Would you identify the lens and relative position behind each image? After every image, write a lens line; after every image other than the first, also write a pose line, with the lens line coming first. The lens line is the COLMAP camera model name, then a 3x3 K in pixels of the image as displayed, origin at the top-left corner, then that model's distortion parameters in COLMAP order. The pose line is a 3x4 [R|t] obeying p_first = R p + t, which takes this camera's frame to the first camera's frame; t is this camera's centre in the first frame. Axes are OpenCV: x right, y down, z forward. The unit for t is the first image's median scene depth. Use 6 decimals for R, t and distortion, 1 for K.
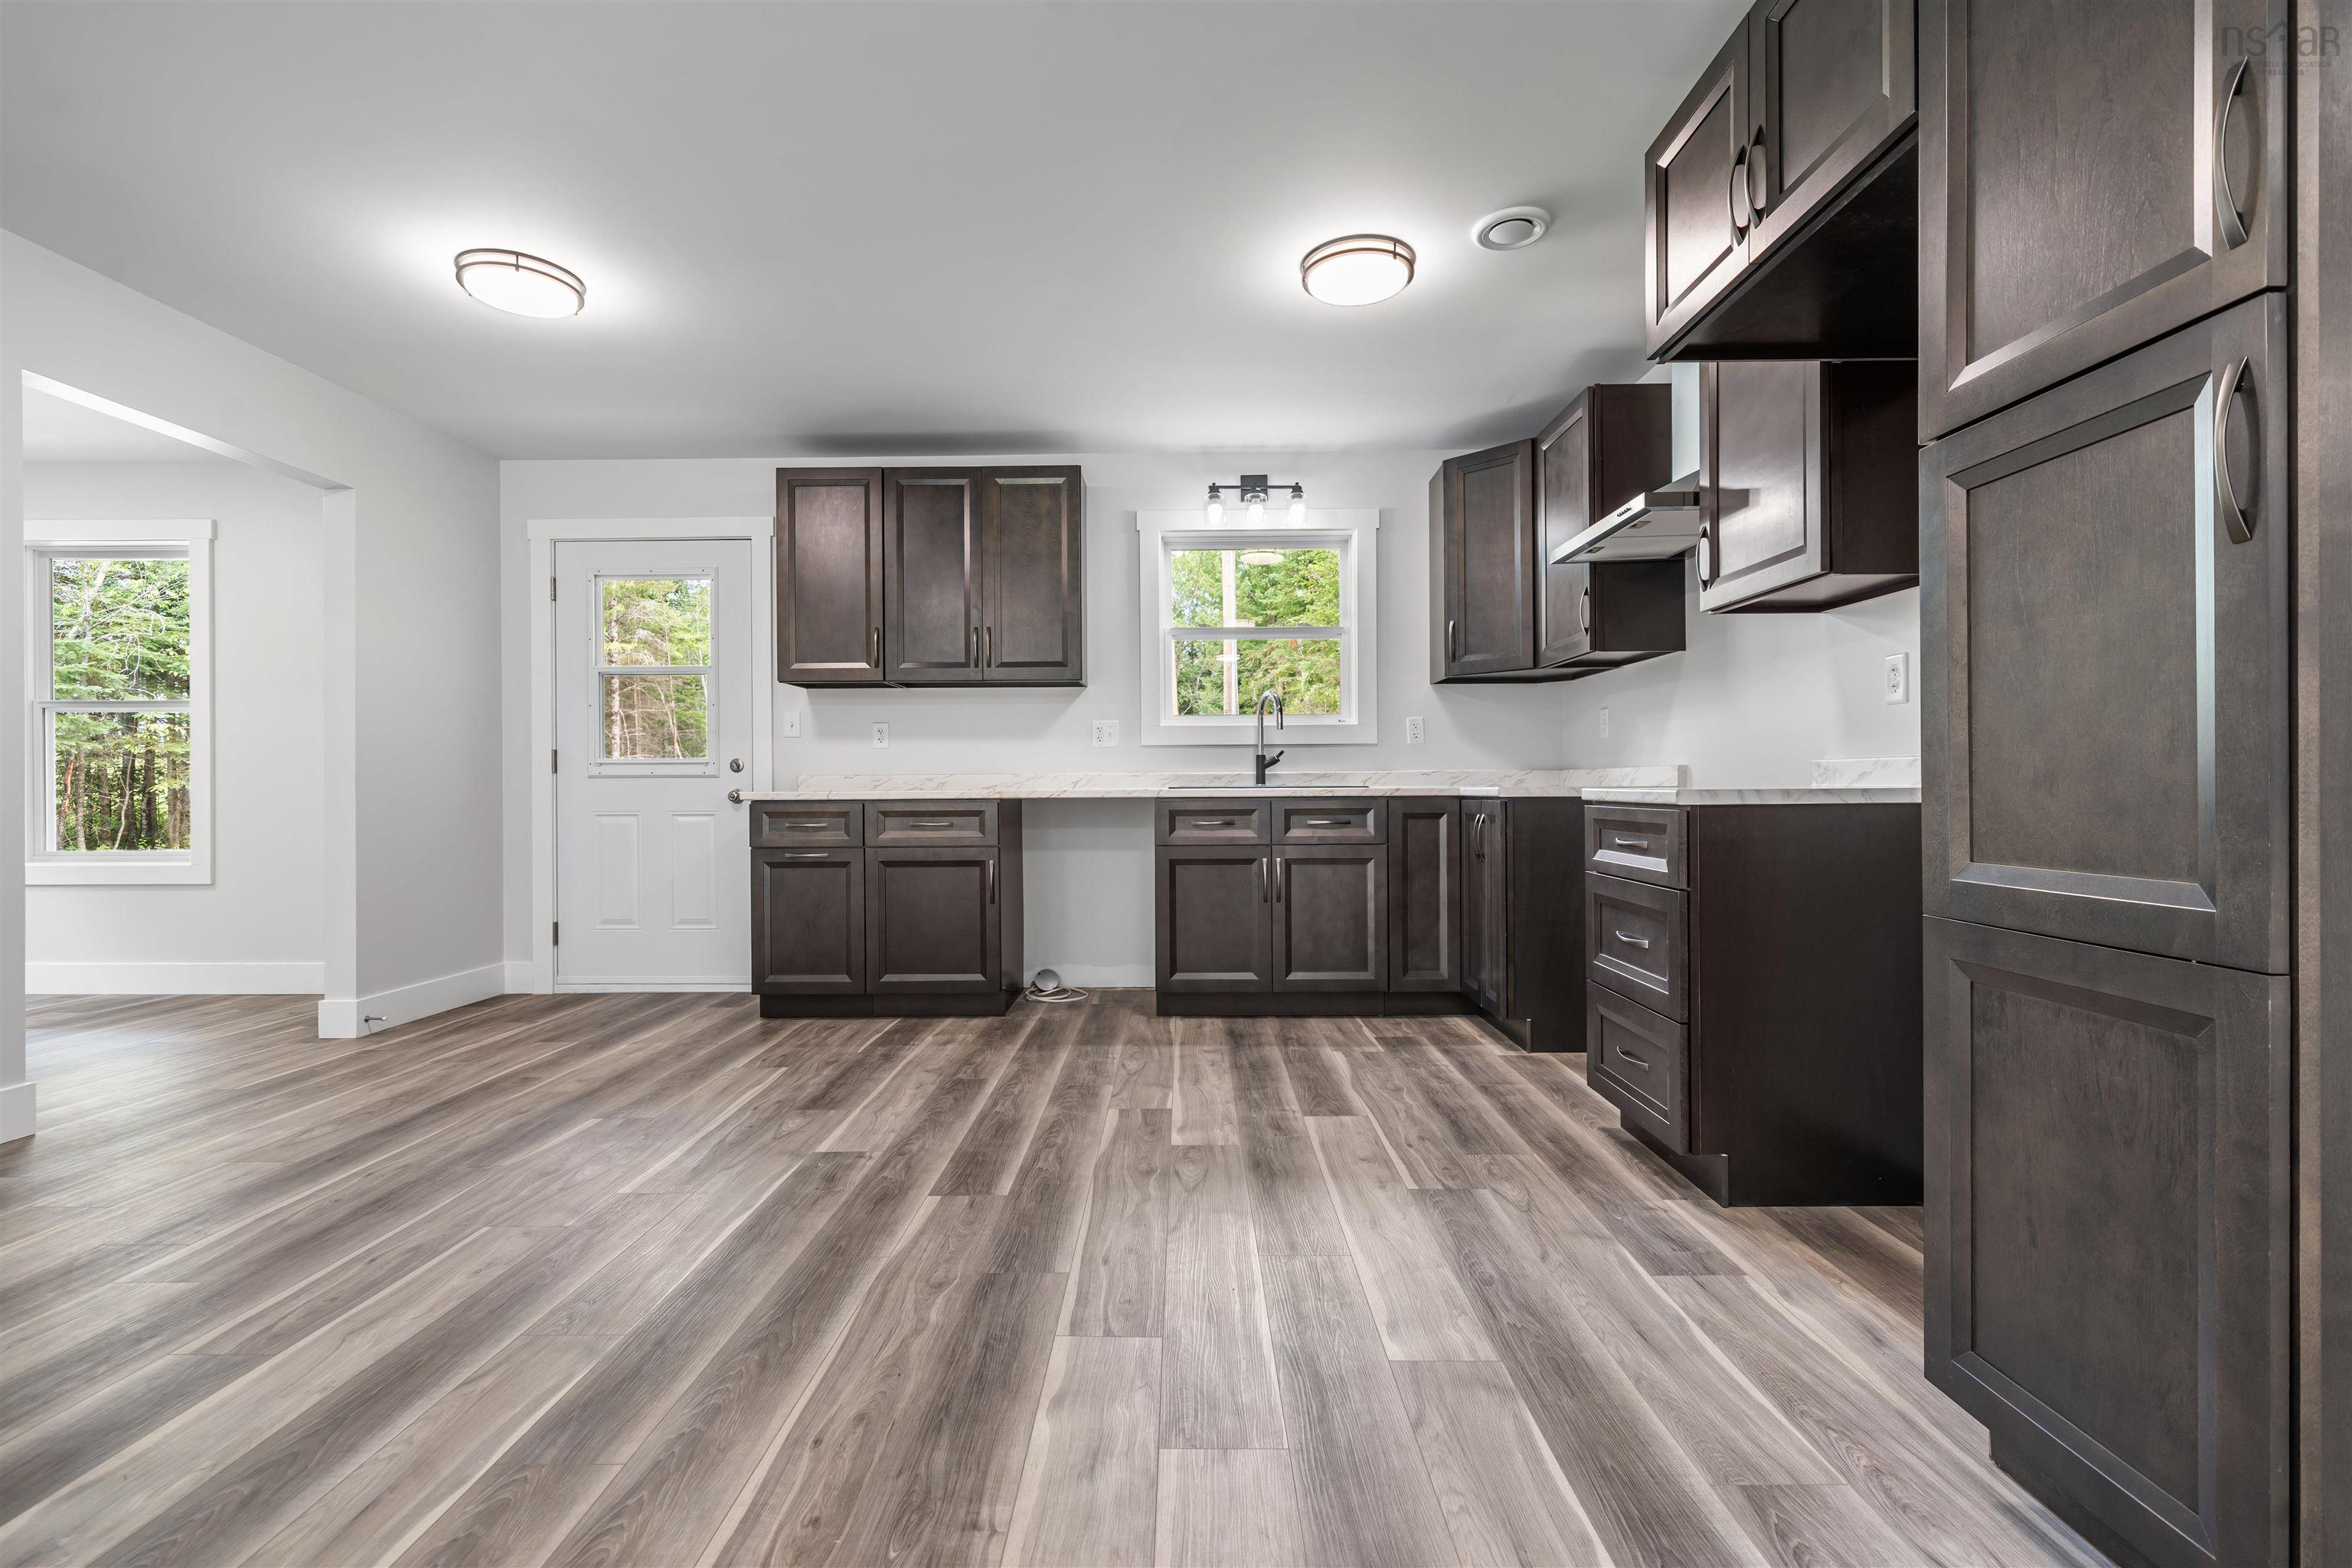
lens RADIAL K [[1039.2, 0, 1167.0], [0, 1039.2, 781.5], [0, 0, 1]] dist [0.009417, 0.000113]
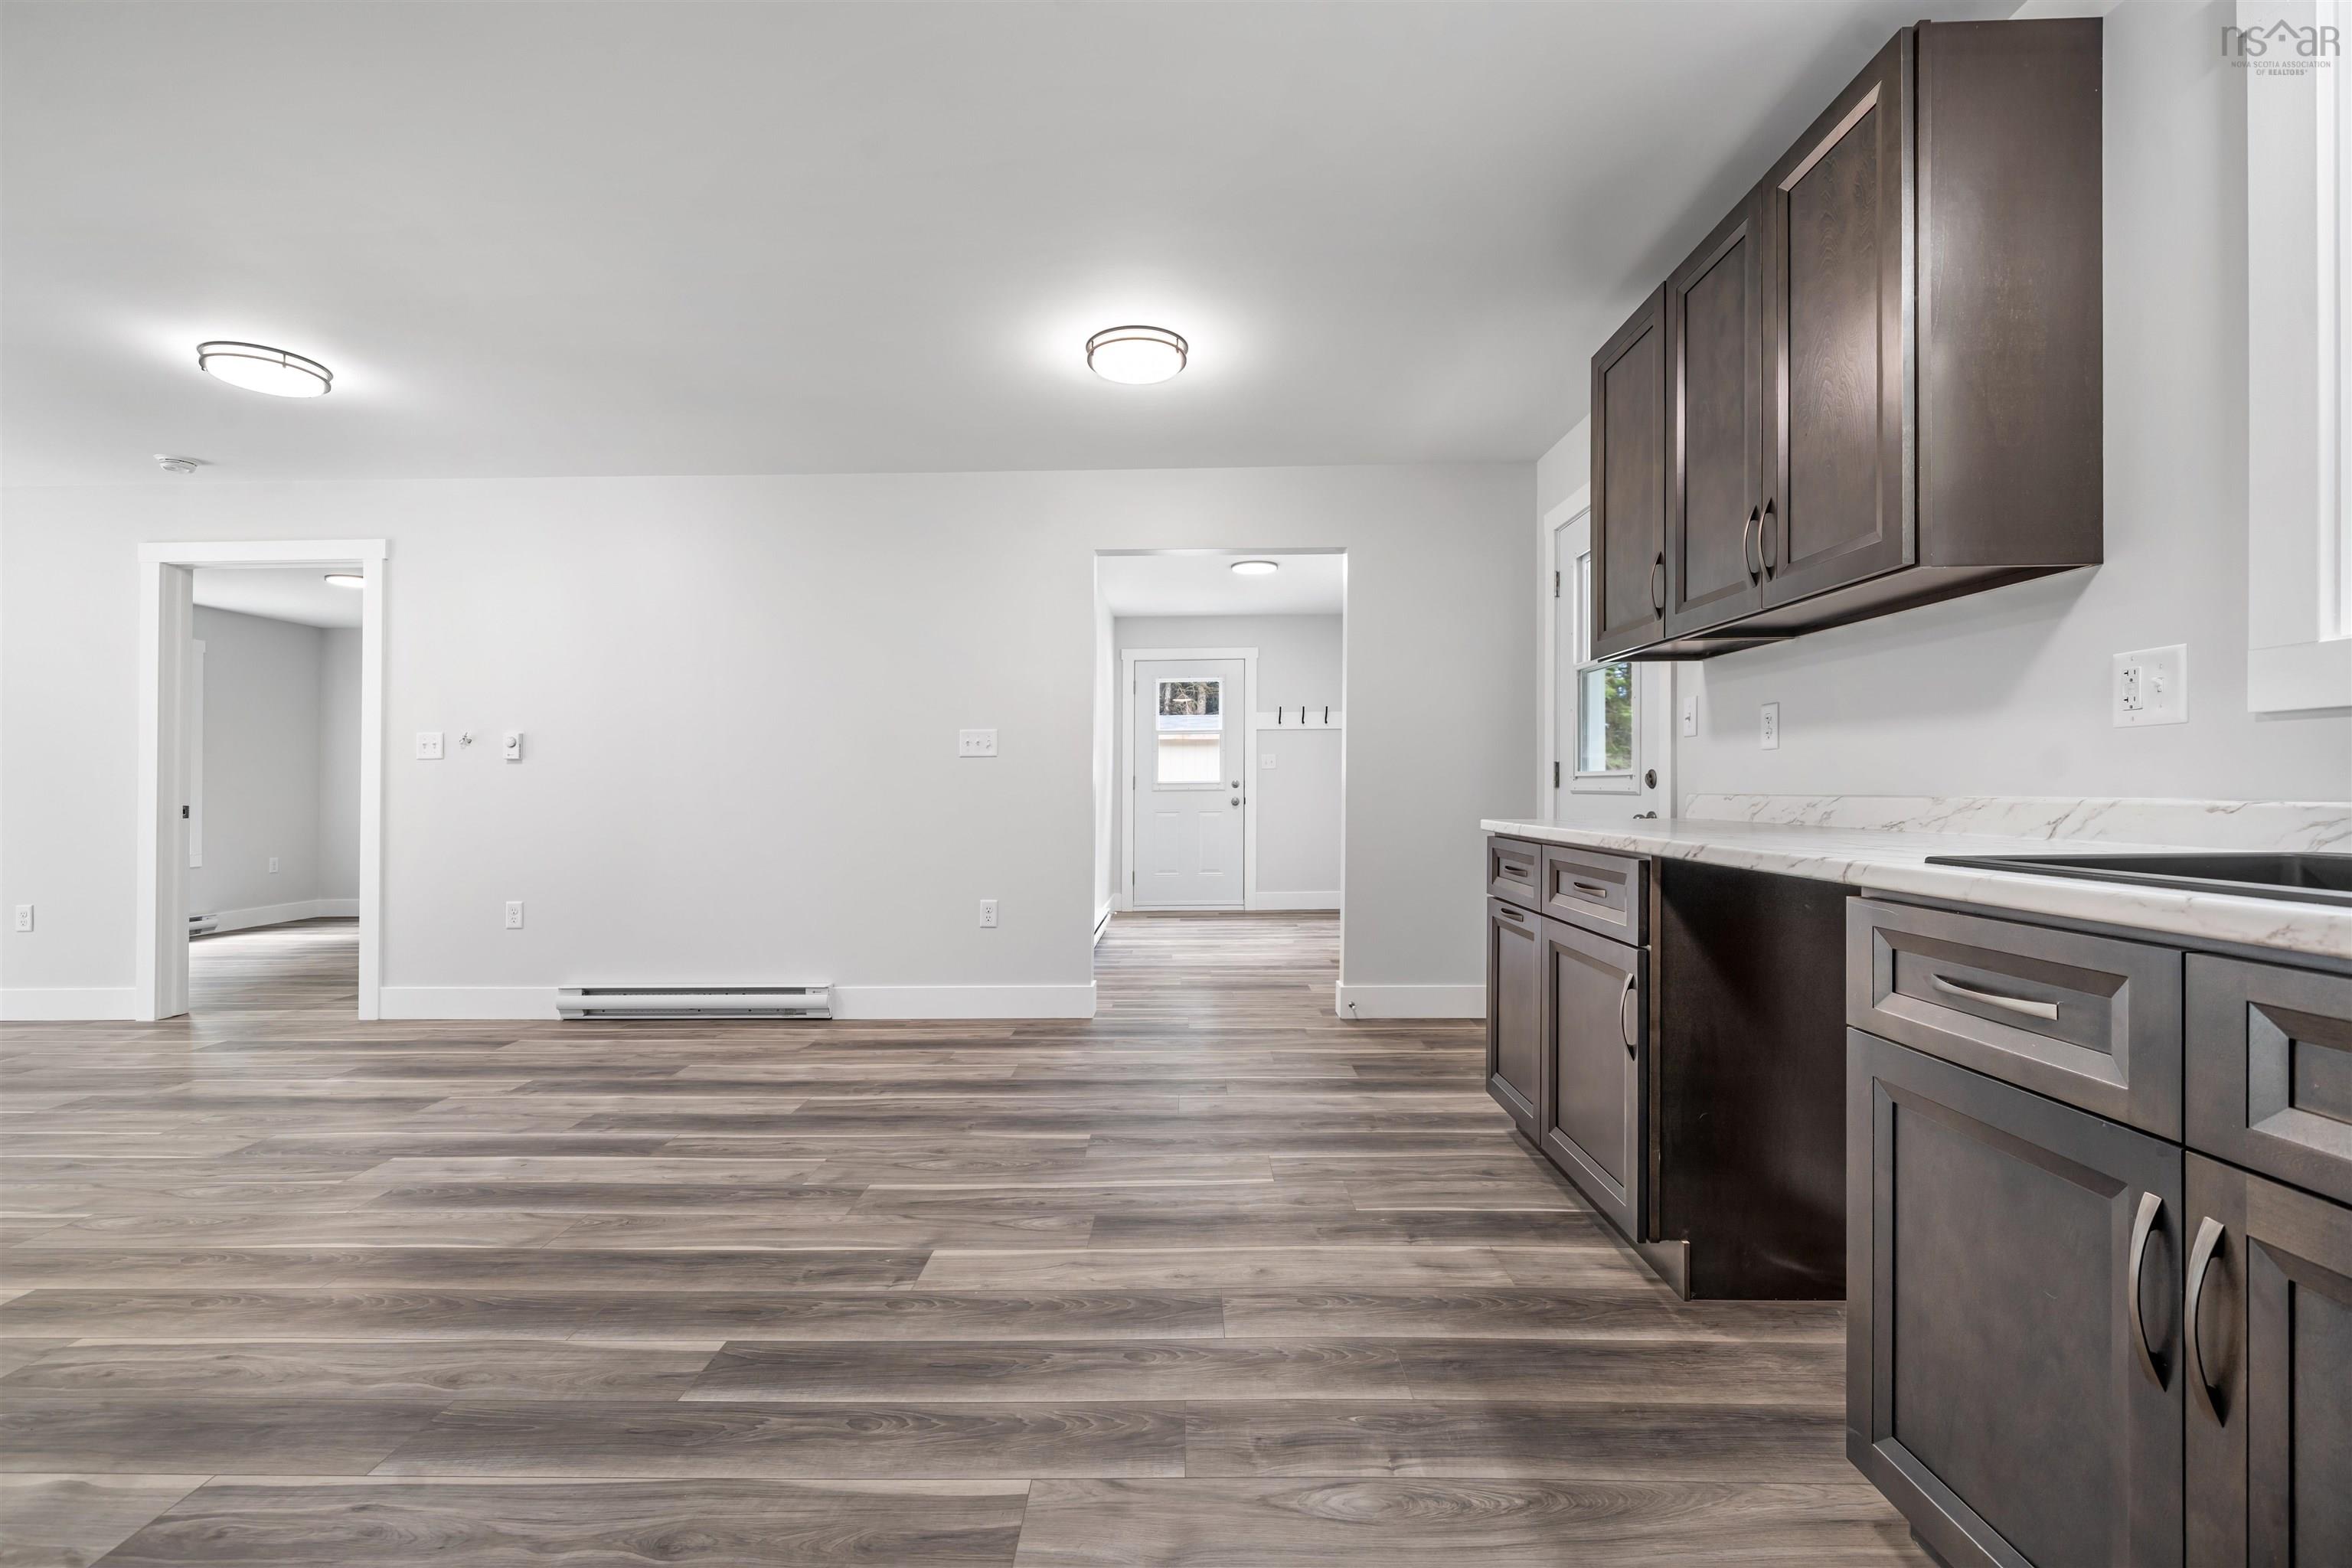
lens RADIAL K [[988.6, 0, 1171.9], [0, 988.6, 782.9], [0, 0, 1]] dist [0.000285, -0.000504]
pose [[0.000719, 0.002006, -0.999998, 0.313934], [0.011494, 0.999932, 0.002014, -0.020994], [0.999934, -0.011496, 0.000696, 0.781320]]
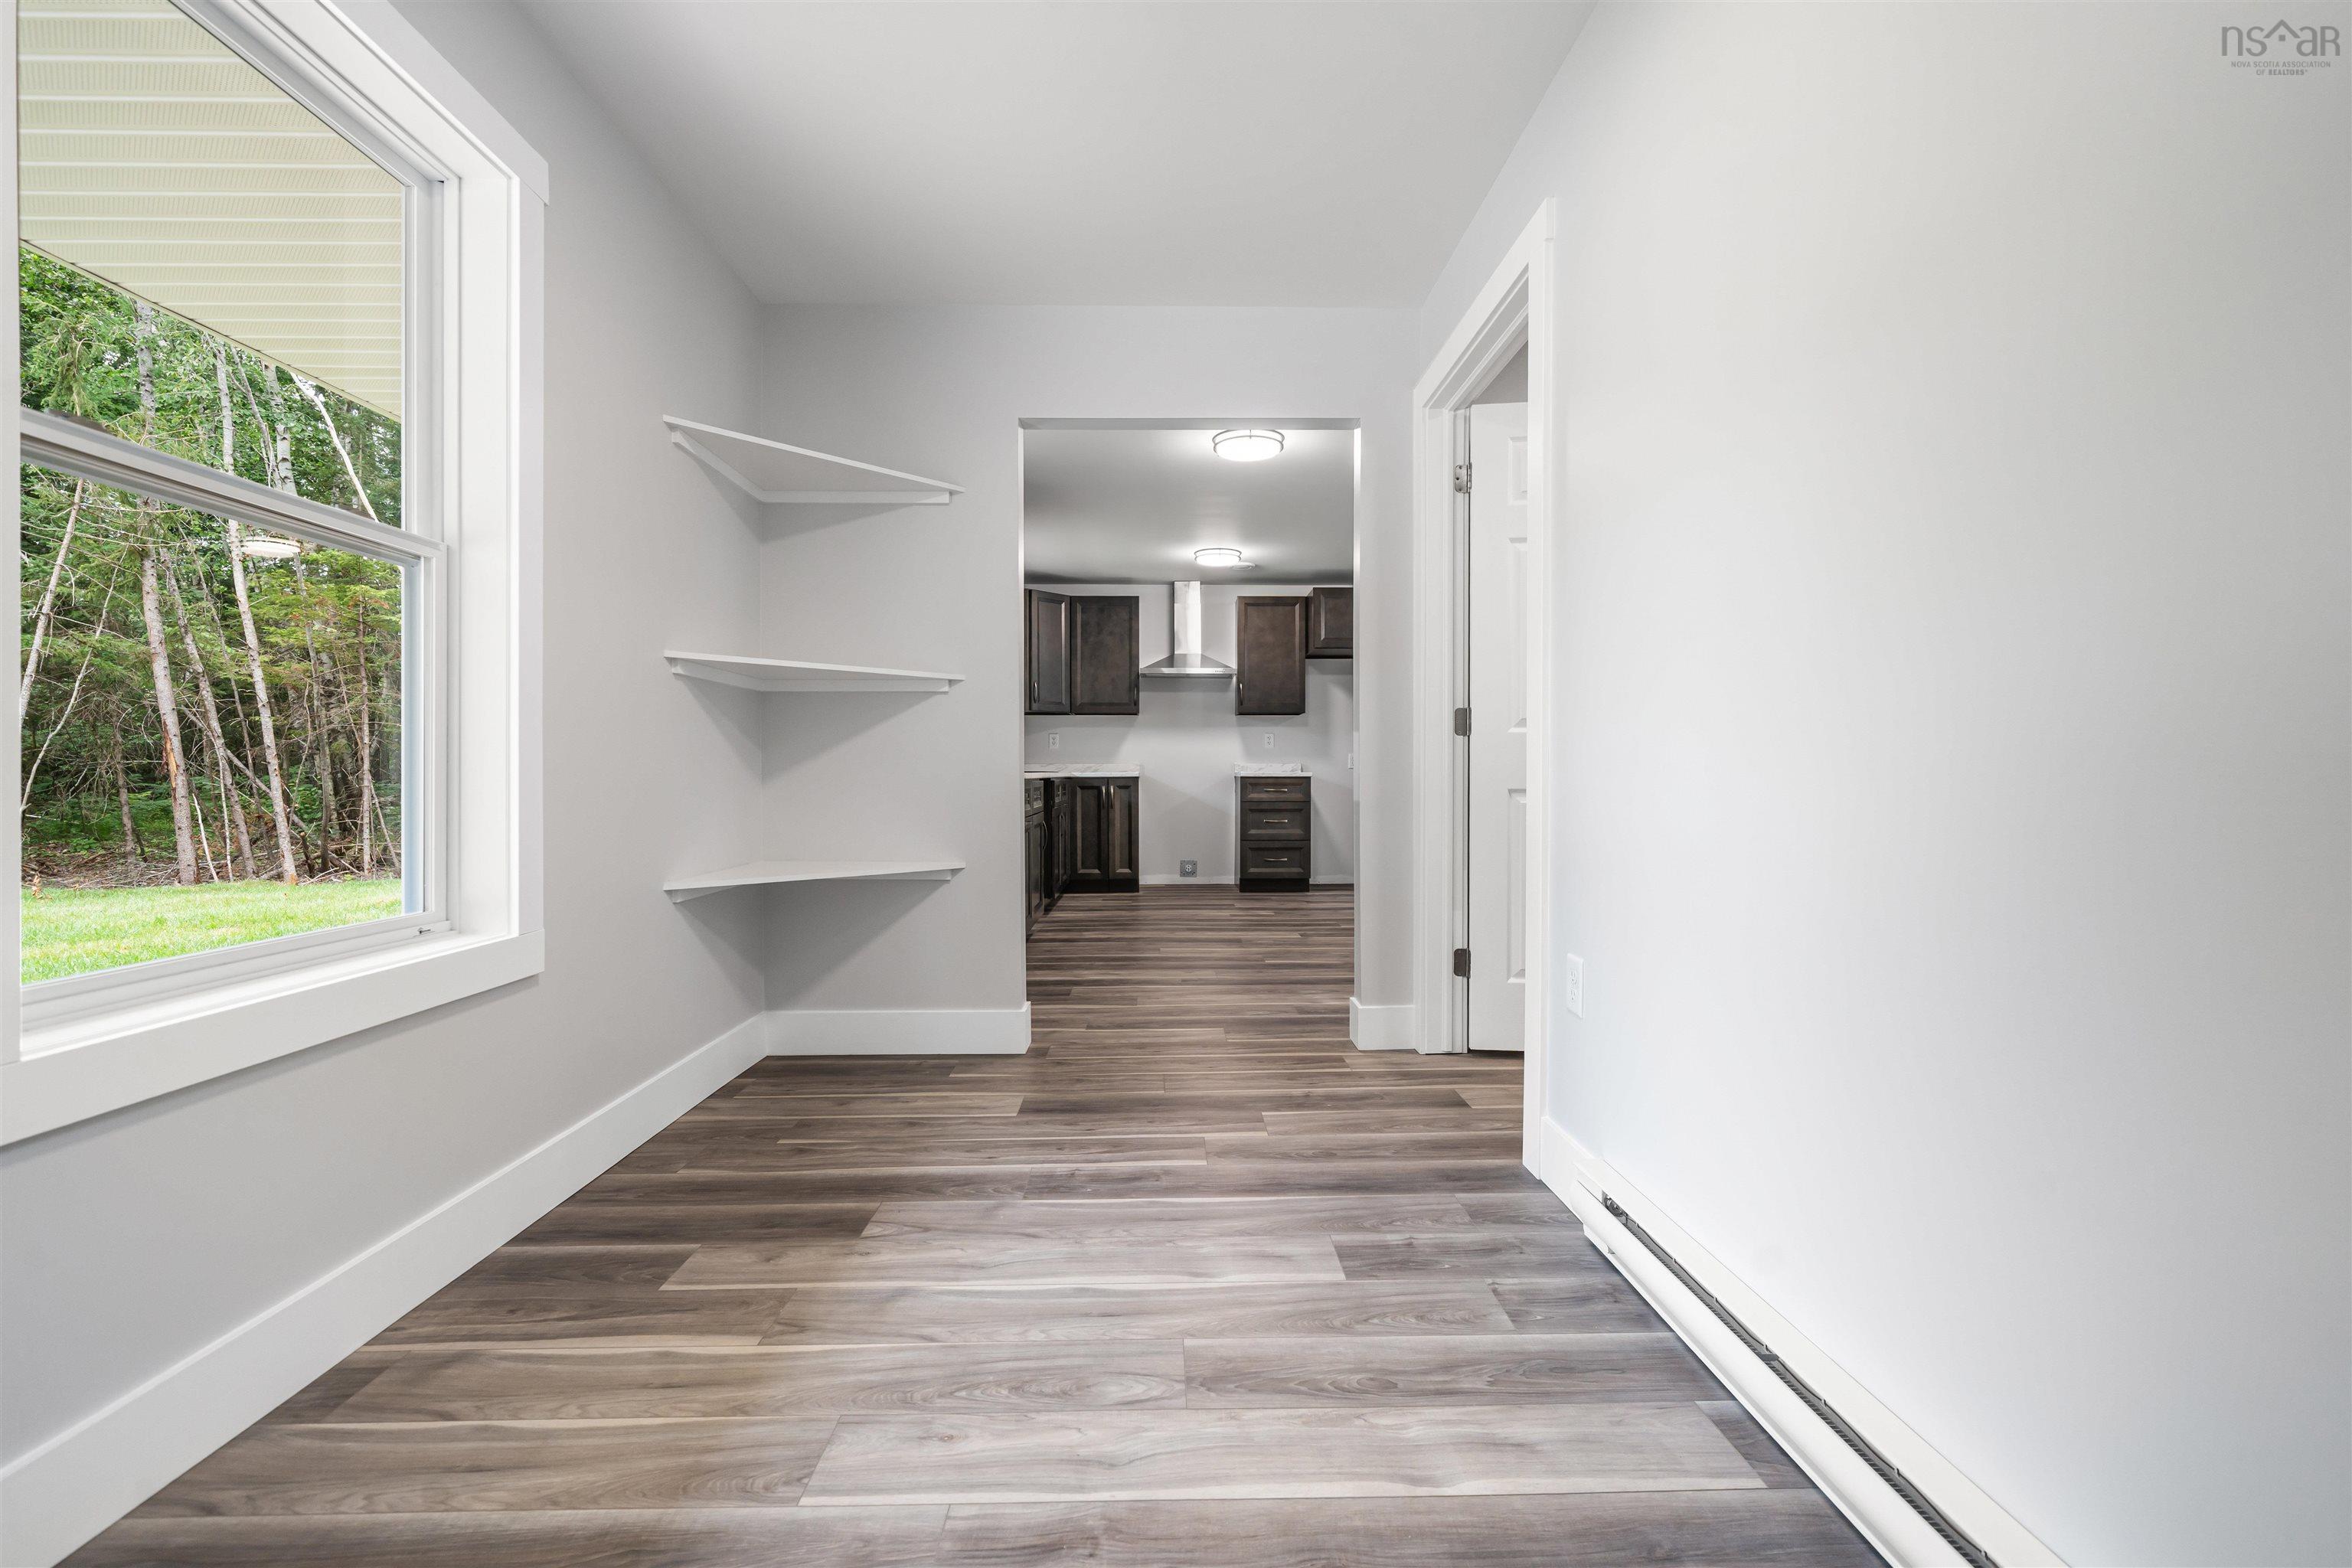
lens RADIAL K [[1020.7, 0, 1176.0], [0, 1020.7, 784.0], [0, 0, 1]] dist [-0.000209, -0.000056]
pose [[-0.014861, -0.000155, 0.999890, -1.594493], [0.001106, 0.999999, 0.000171, 0.024868], [-0.999889, 0.001108, -0.014861, 0.825309]]
